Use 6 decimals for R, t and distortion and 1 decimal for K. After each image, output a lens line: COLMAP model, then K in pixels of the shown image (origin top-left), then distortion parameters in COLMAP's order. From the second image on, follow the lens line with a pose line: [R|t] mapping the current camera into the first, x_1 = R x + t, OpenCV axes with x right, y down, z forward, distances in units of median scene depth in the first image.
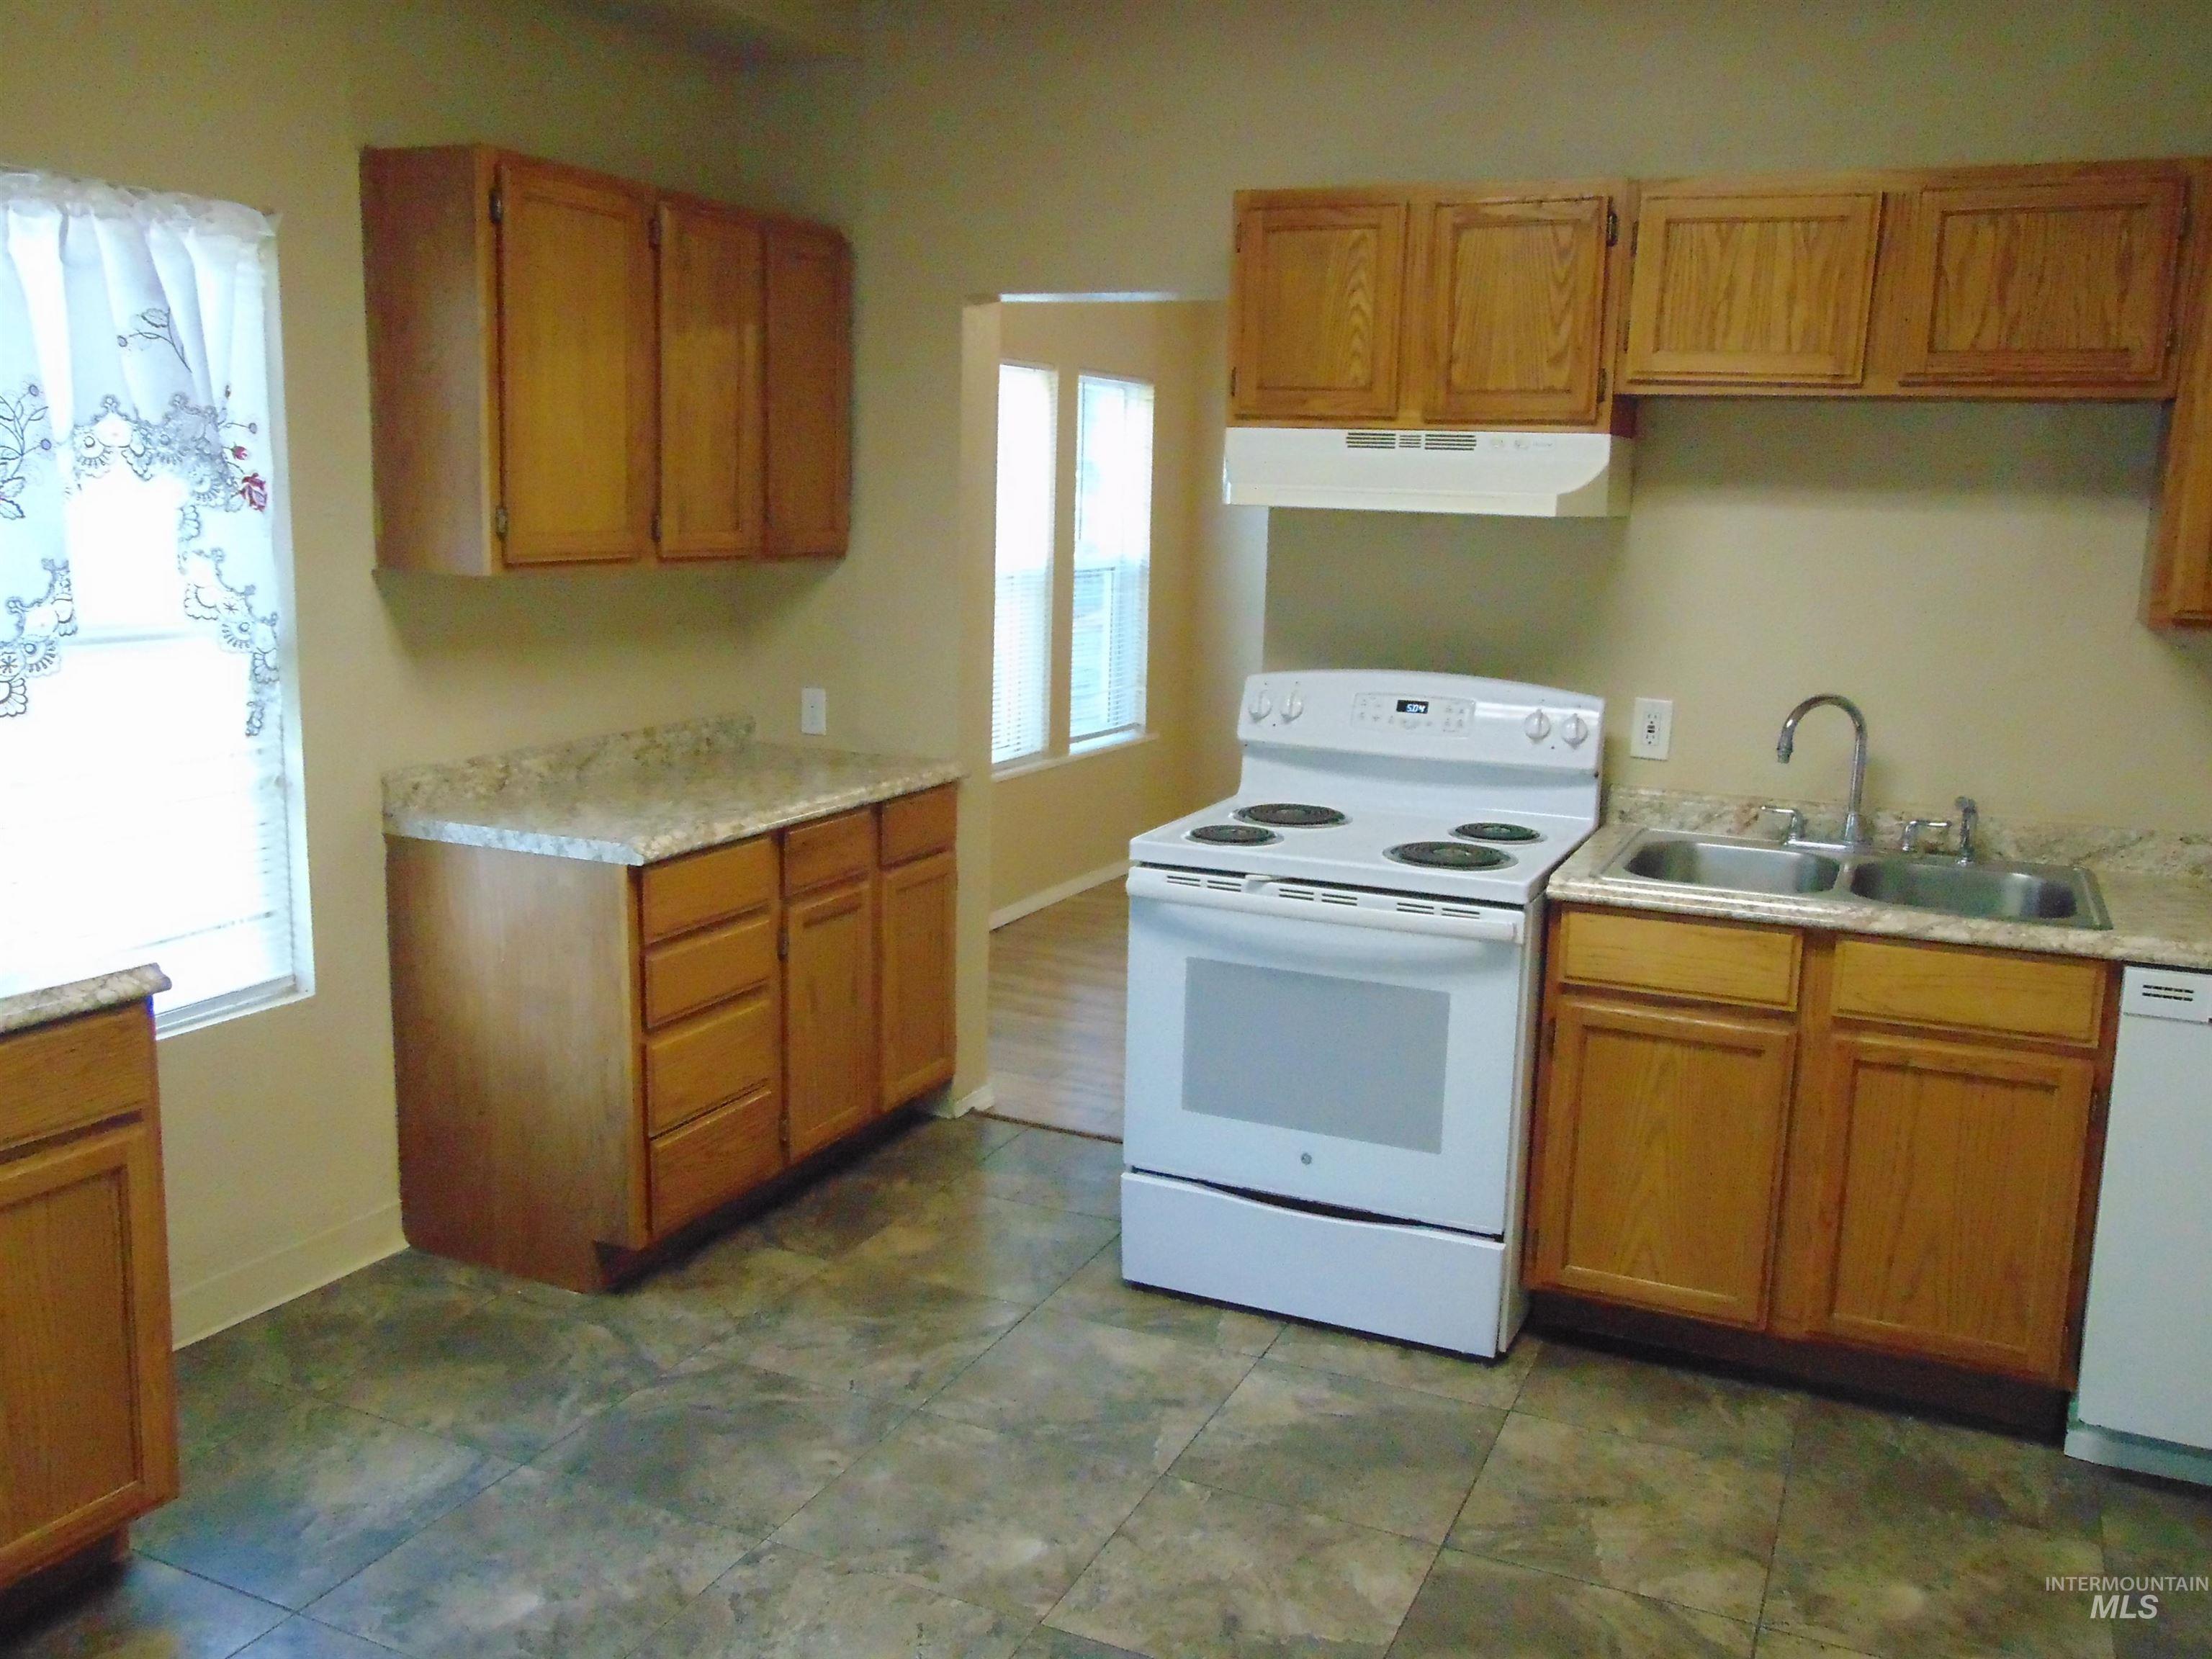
lens RADIAL K [[1911.1, 0, 1097.5], [0, 1911.1, 827.9], [0, 0, 1]] dist [-0.035445, 0.056331]
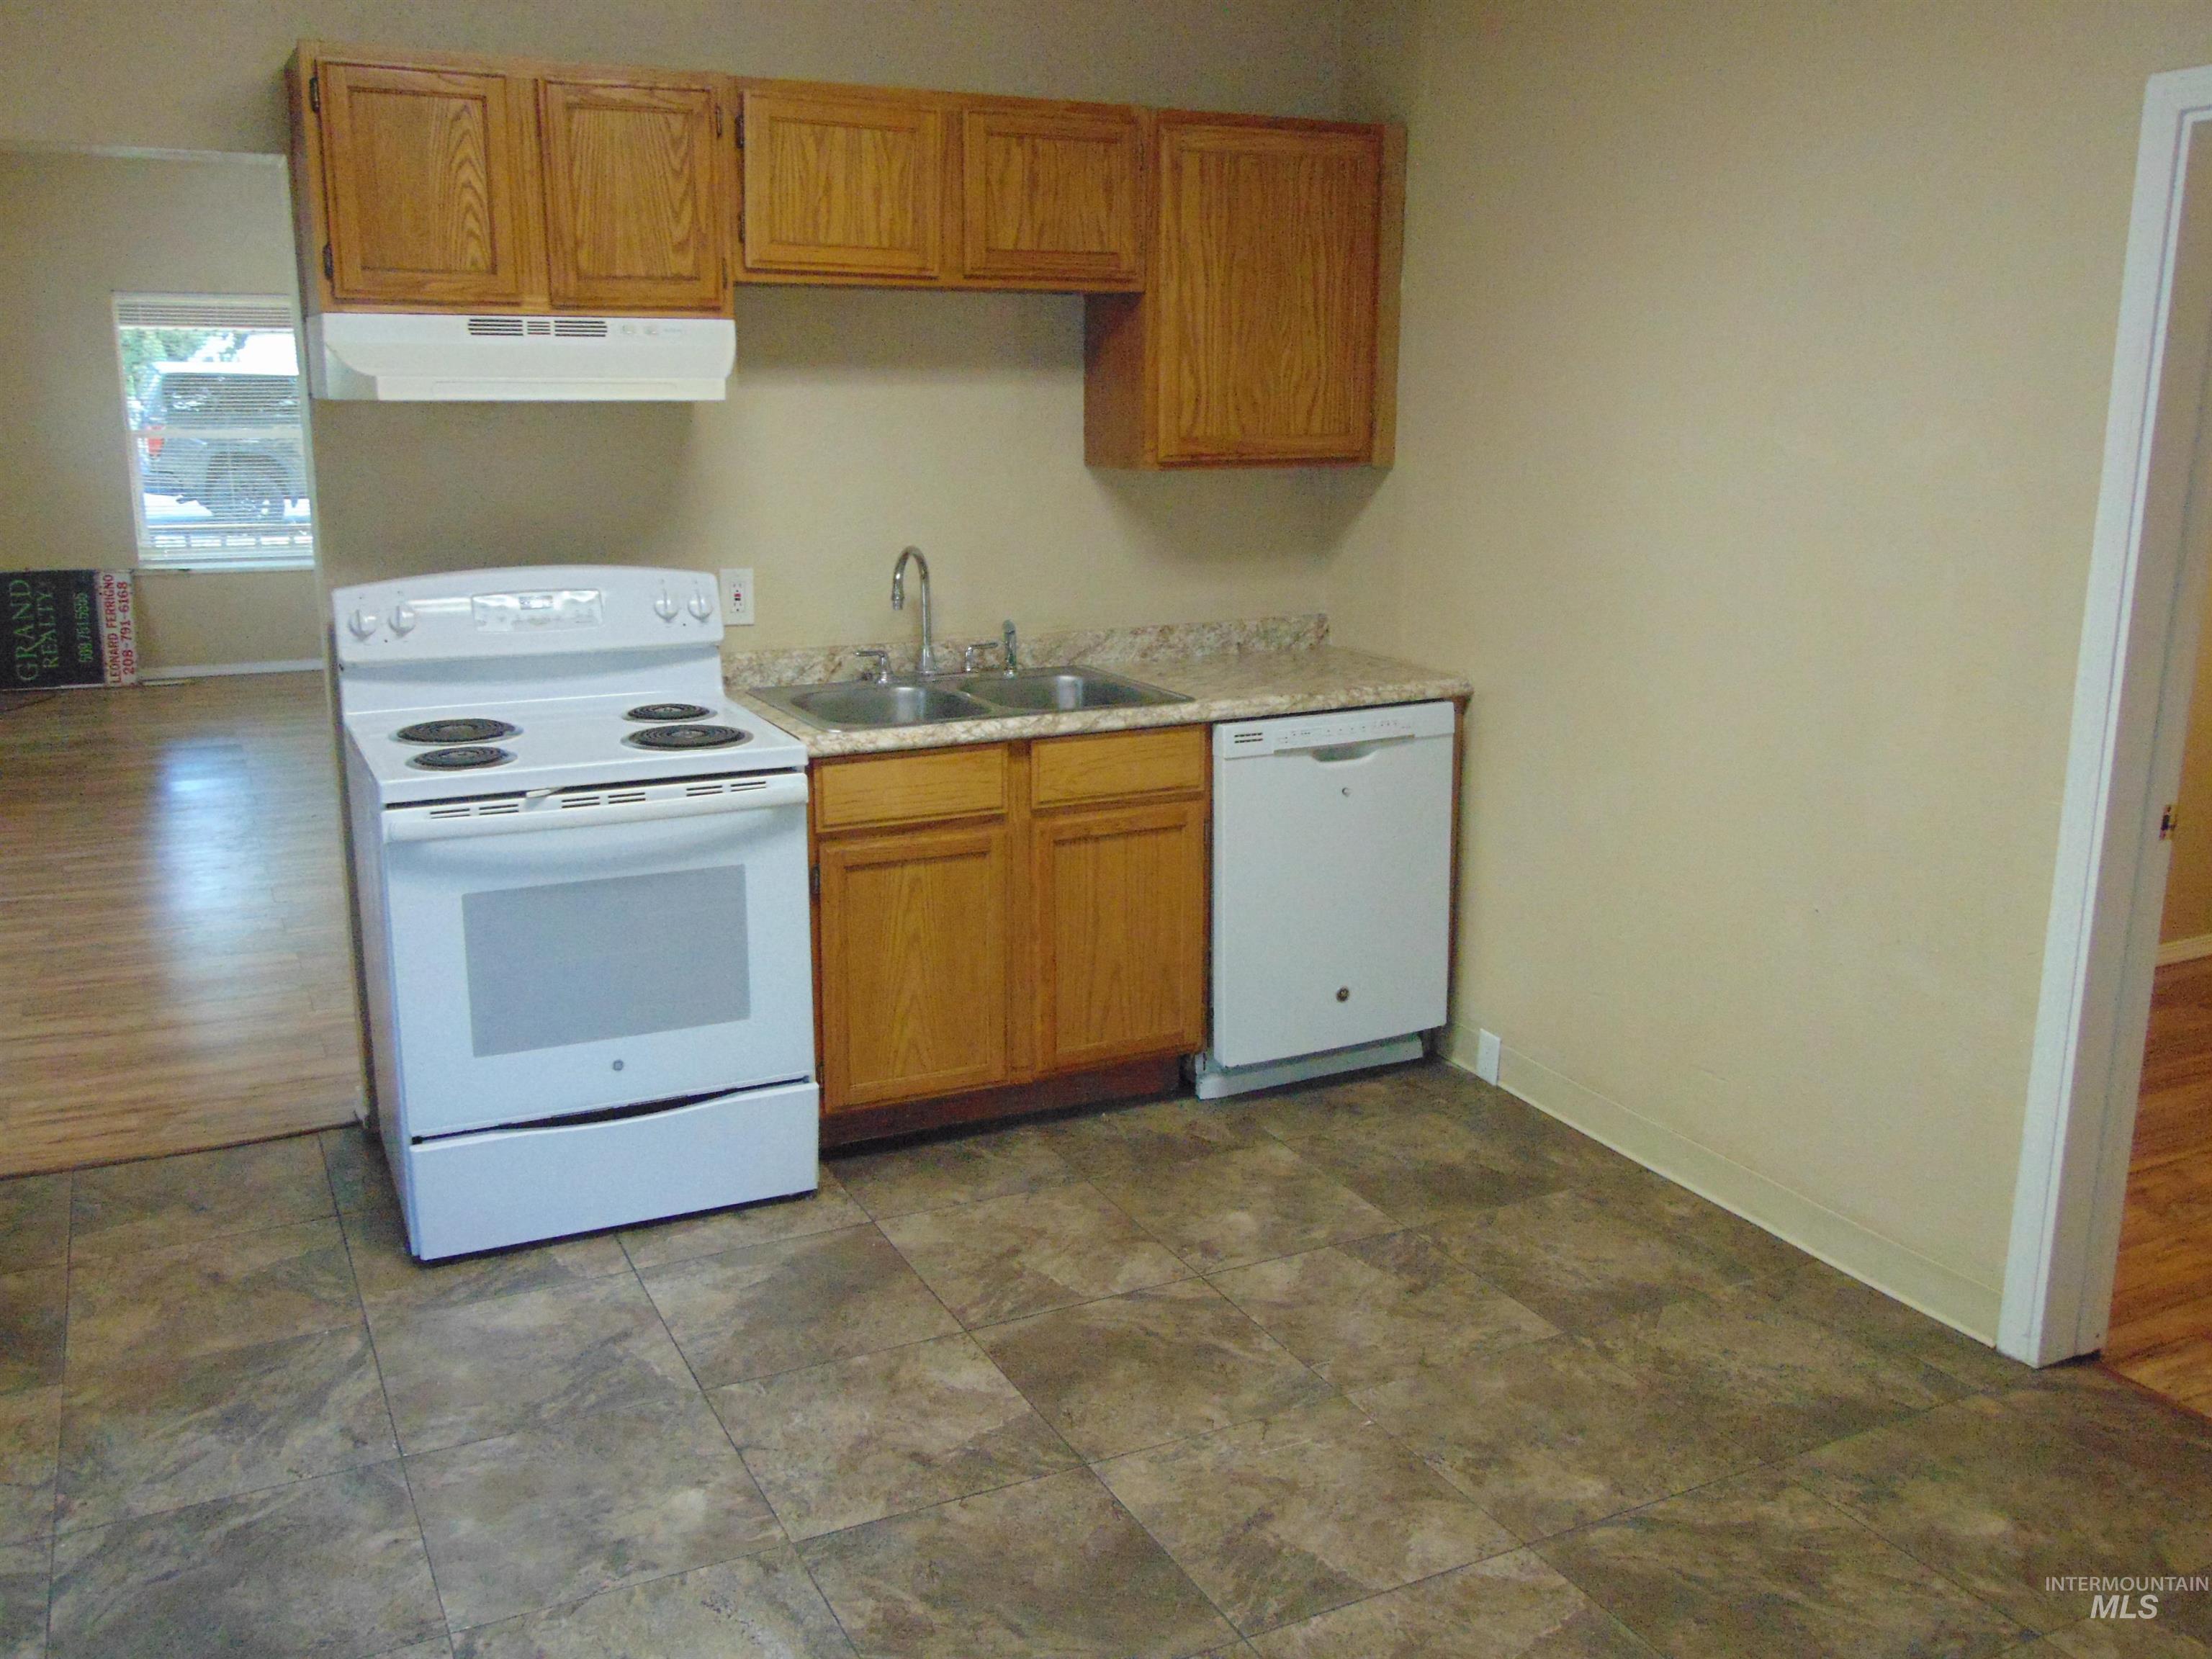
lens RADIAL K [[1911.1, 0, 1103.2], [0, 1911.1, 824.5], [0, 0, 1]] dist [-0.035445, 0.056331]
pose [[0.623824, -0.200249, 0.755476, -0.475515], [0.151229, 0.979279, 0.134695, -0.045476], [-0.766794, 0.030224, 0.641181, 0.179525]]
